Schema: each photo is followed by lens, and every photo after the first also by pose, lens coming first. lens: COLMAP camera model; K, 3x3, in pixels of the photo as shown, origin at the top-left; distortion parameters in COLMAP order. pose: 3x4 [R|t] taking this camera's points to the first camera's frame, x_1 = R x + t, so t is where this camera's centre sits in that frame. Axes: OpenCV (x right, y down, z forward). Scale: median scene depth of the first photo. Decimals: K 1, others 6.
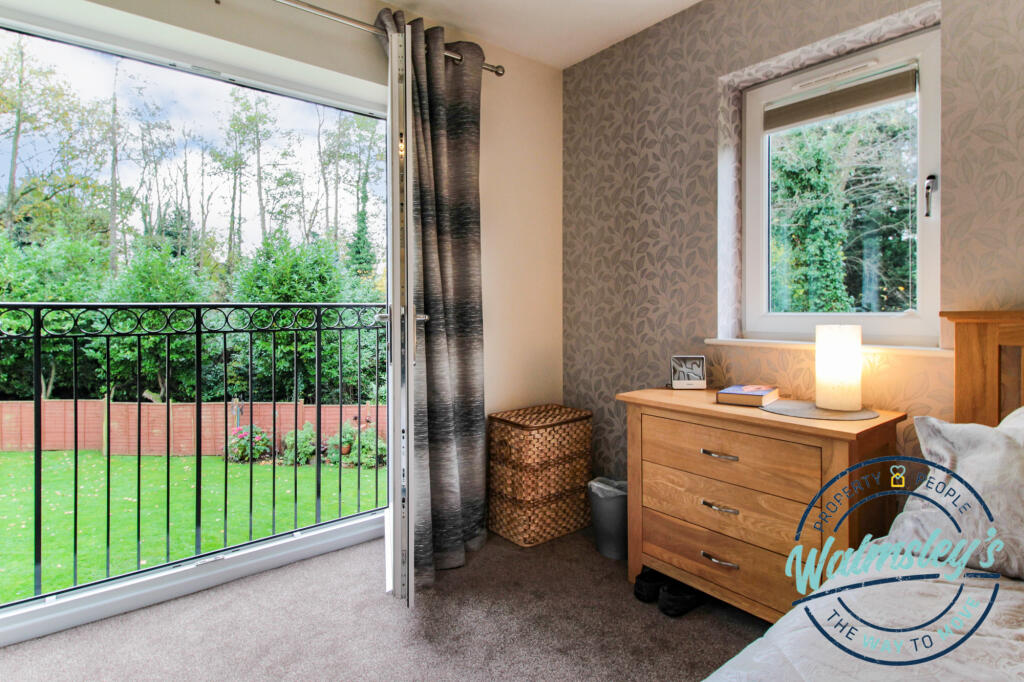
lens RADIAL K [[538.0, 0, 482.9], [0, 538.0, 315.1], [0, 0, 1]] dist [0.032201, -0.000220]
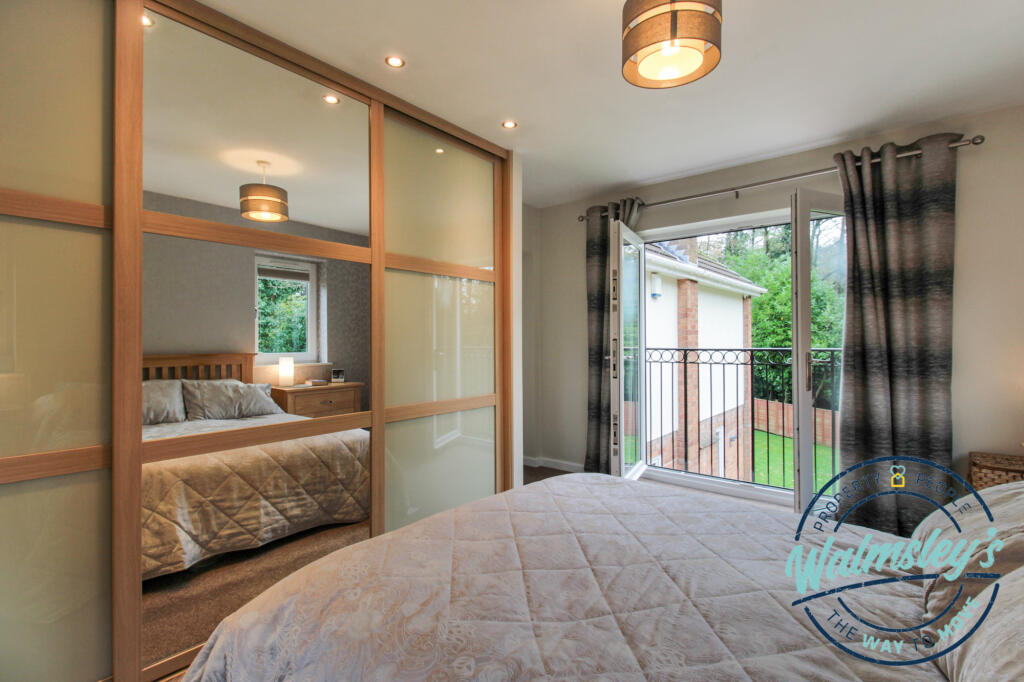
lens RADIAL K [[471.6, 0, 518.9], [0, 471.6, 337.1], [0, 0, 1]] dist [0.026997, -0.021837]
pose [[0.231078, -0.006968, -0.972910, 0.091669], [-0.009631, 0.999909, -0.009448, -0.003940], [0.972888, 0.011553, 0.230989, -0.015862]]
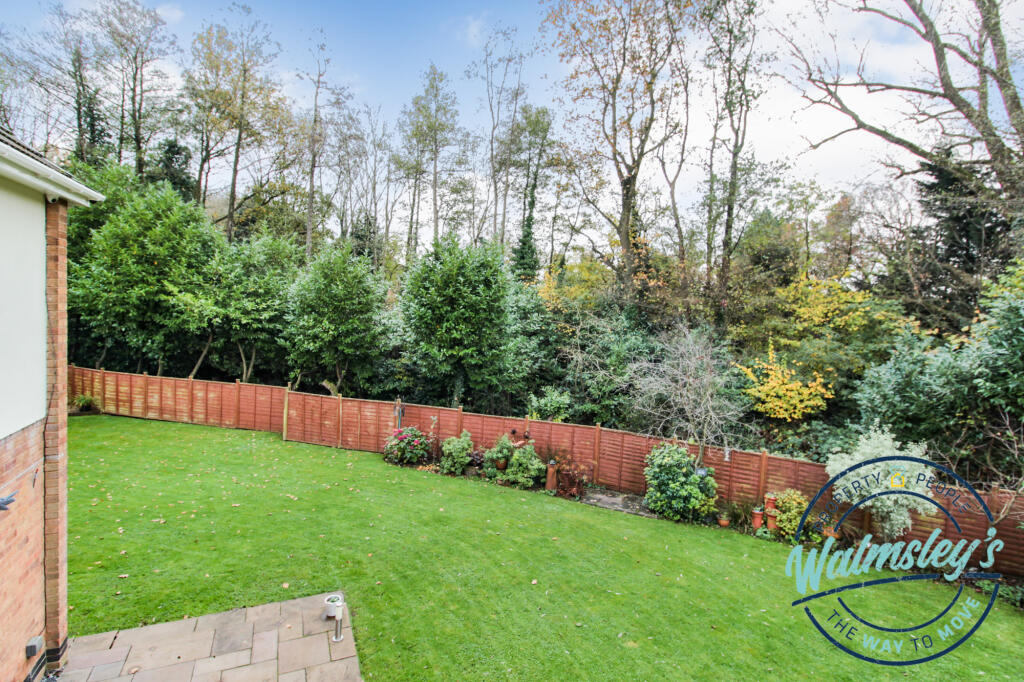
lens RADIAL K [[498.5, 0, 522.0], [0, 498.5, 340.9], [0, 0, 1]] dist [0.024591, -0.017932]
pose [[0.975550, 0.066856, -0.209362, -0.038947], [-0.058342, 0.997209, 0.046586, -0.006882], [0.211892, -0.033232, 0.976728, 0.123088]]
